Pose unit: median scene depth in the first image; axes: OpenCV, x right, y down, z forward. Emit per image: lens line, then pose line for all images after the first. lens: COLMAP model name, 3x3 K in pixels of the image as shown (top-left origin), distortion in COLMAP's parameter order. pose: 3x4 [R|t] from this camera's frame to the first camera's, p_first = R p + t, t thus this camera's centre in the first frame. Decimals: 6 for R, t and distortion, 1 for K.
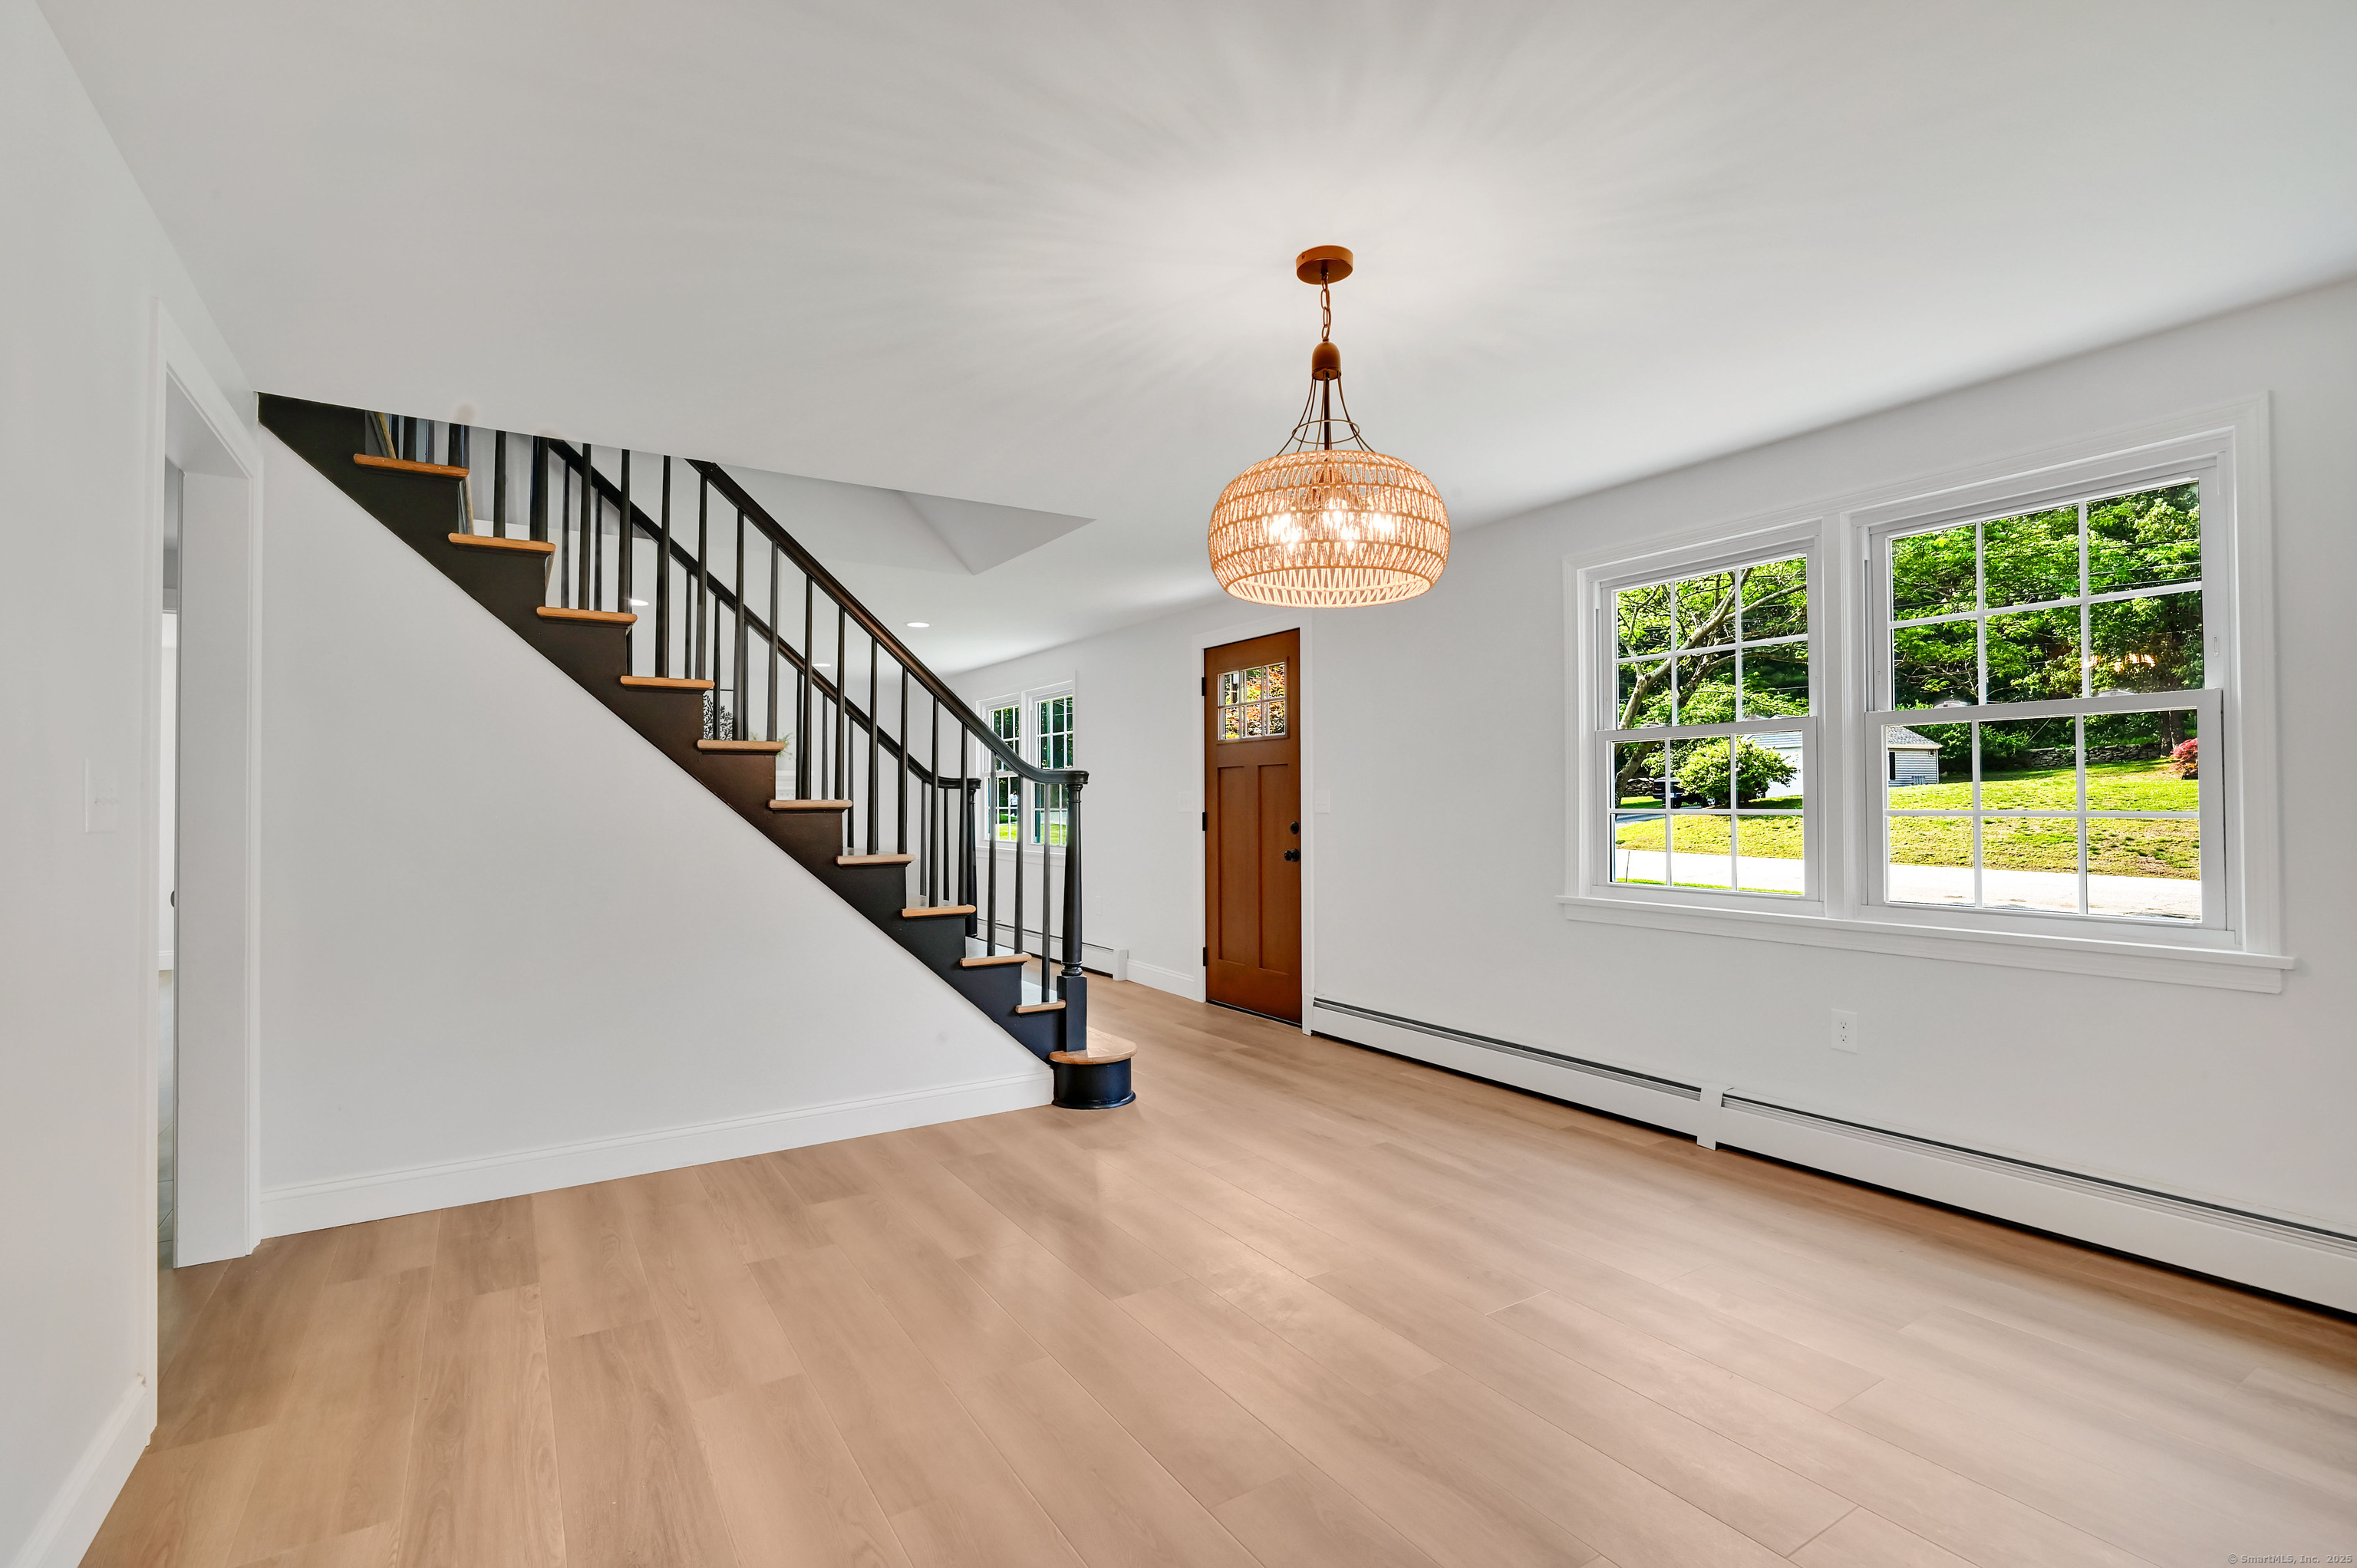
lens RADIAL K [[1112.0, 0, 1177.1], [0, 1112.0, 769.8], [0, 0, 1]] dist [-0.007981, -0.001729]
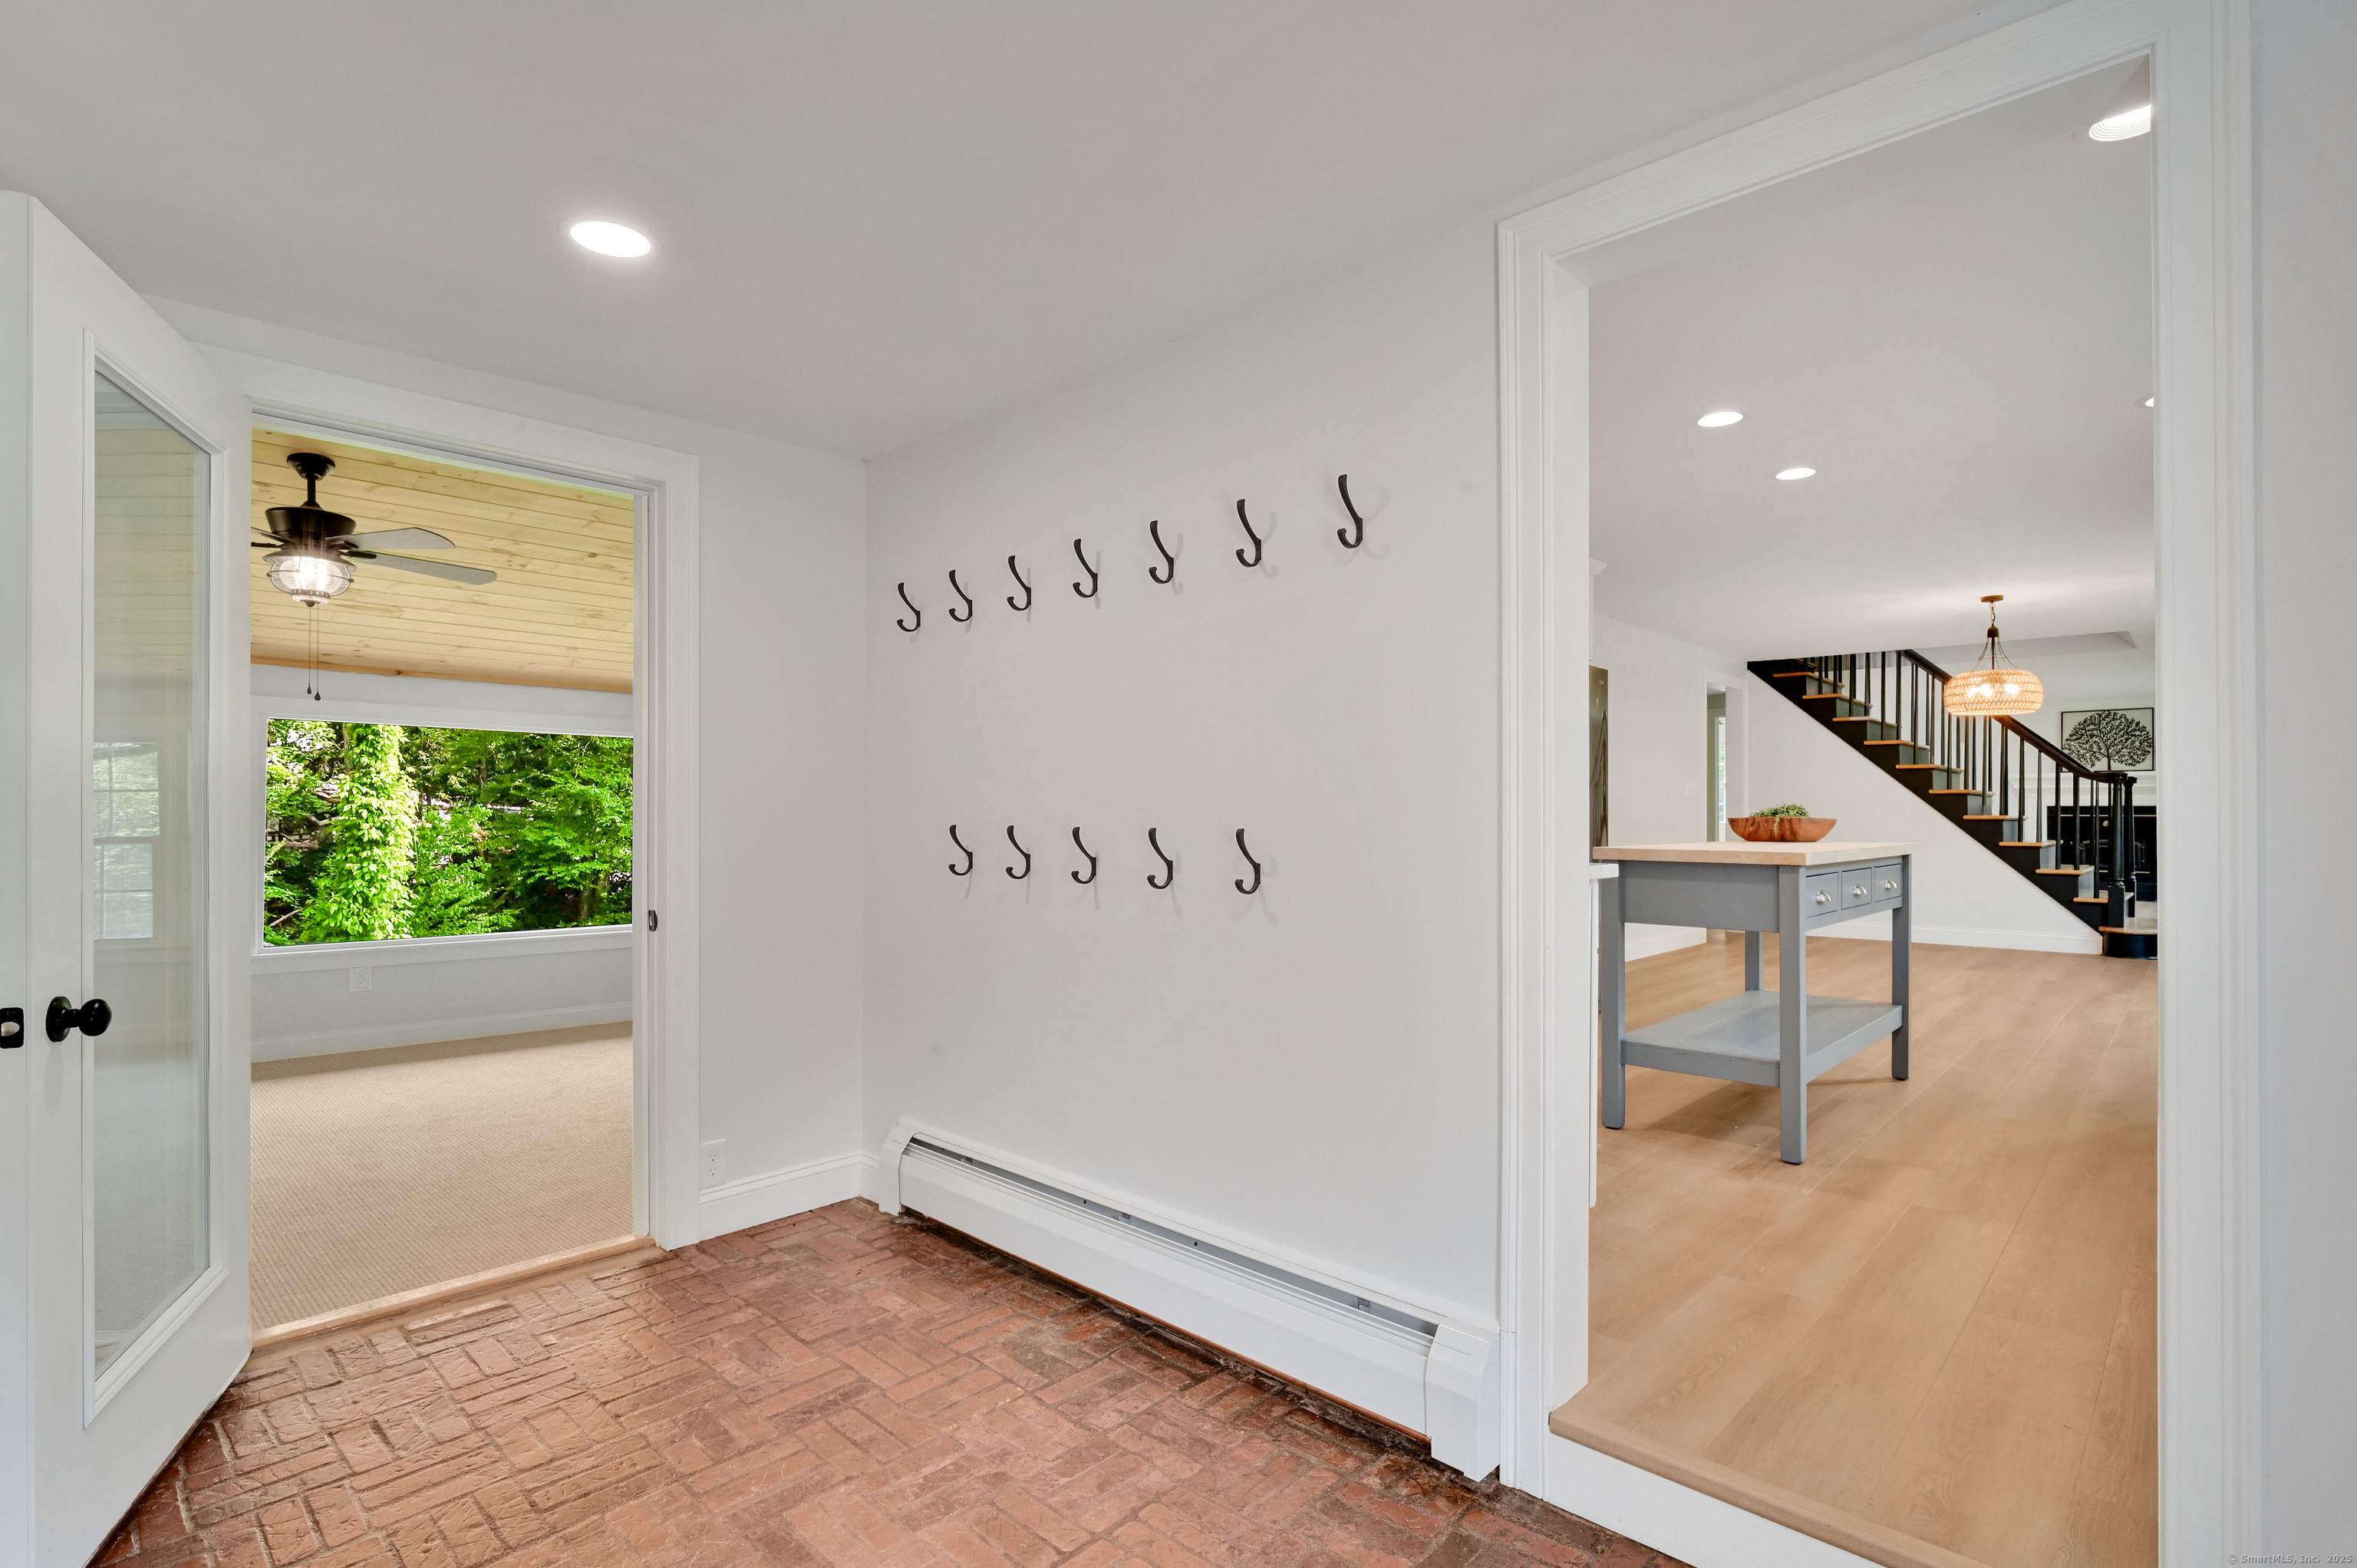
lens RADIAL K [[1112.0, 0, 1211.6], [0, 1112.0, 822.7], [0, 0, 1]] dist [-0.007981, -0.001729]
pose [[0.272040, 0.009023, -0.962244, 1.485007], [0.022062, 0.999635, 0.015611, 0.025843], [0.962033, -0.025476, 0.271741, -1.087586]]
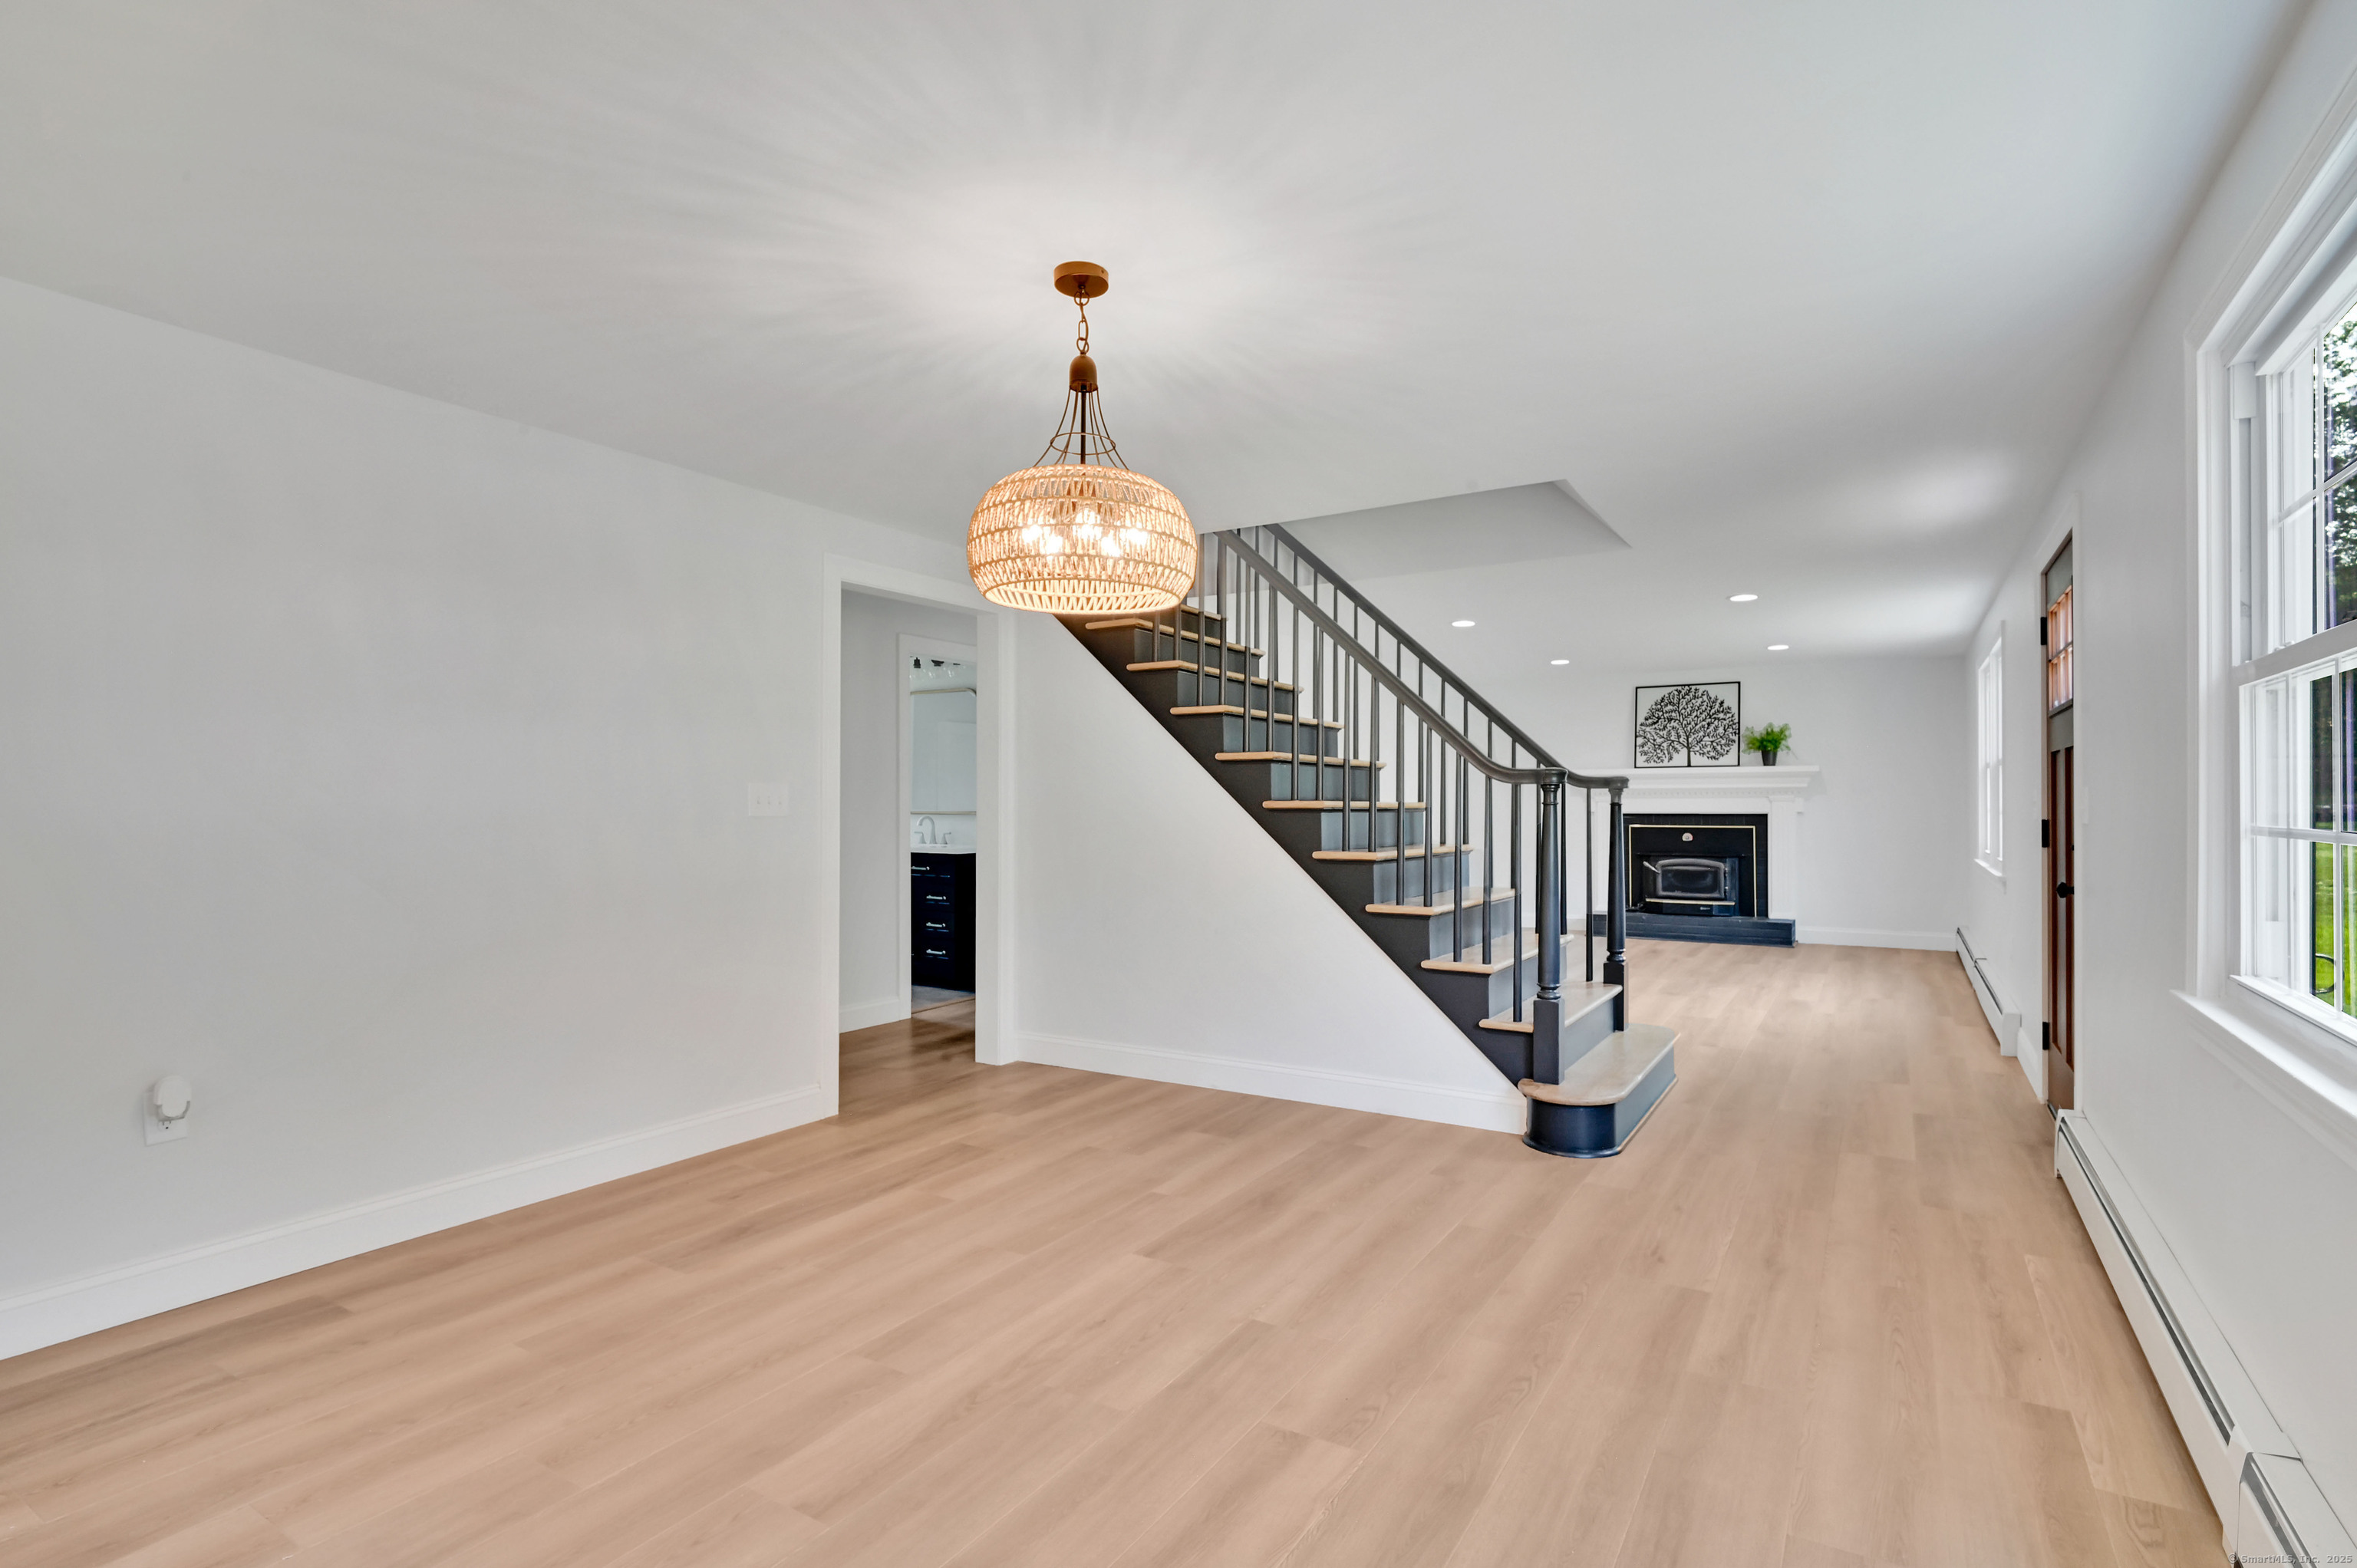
lens RADIAL K [[1112.0, 0, 1177.7], [0, 1112.0, 804.6], [0, 0, 1]] dist [-0.007981, -0.001729]
pose [[0.438366, 0.003172, -0.898791, 0.688345], [0.017329, 0.999778, 0.011980, 0.016574], [0.898630, -0.020826, 0.438214, 0.417205]]
